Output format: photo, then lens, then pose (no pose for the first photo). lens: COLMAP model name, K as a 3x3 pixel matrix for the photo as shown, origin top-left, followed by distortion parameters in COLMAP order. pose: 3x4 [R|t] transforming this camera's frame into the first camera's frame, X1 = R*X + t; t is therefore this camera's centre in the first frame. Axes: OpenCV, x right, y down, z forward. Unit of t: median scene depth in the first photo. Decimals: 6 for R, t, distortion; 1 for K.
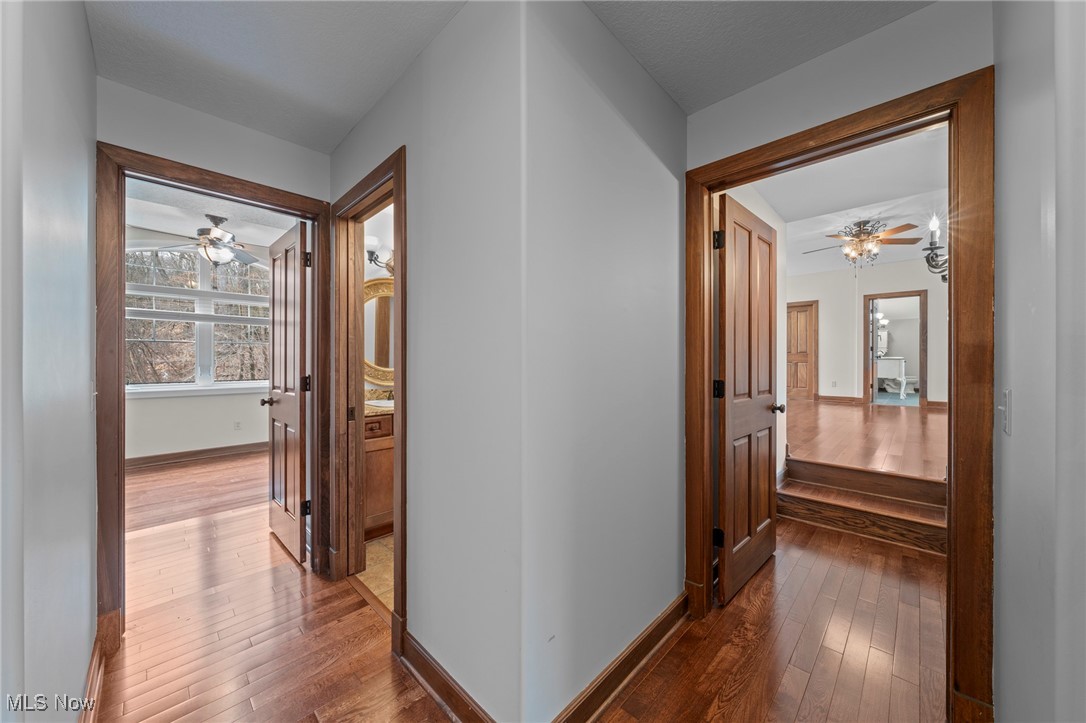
lens RADIAL K [[370.6, 0, 545.3], [0, 370.6, 364.6], [0, 0, 1]] dist [0.000185, 0.000060]
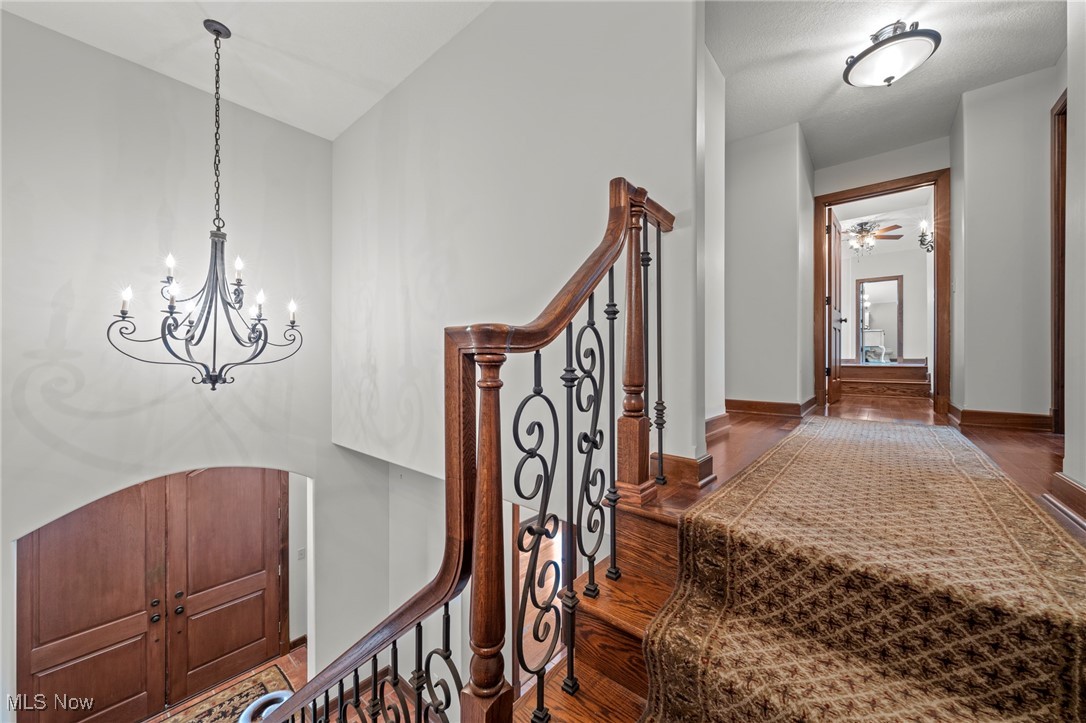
lens RADIAL K [[378.2, 0, 543.0], [0, 378.2, 361.5], [0, 0, 1]] dist [-0.000291, 0.000006]
pose [[0.998308, -0.000373, 0.058143, -0.479212], [0.000529, 0.999996, -0.002663, 0.156958], [-0.058142, 0.002690, 0.998305, -0.394828]]
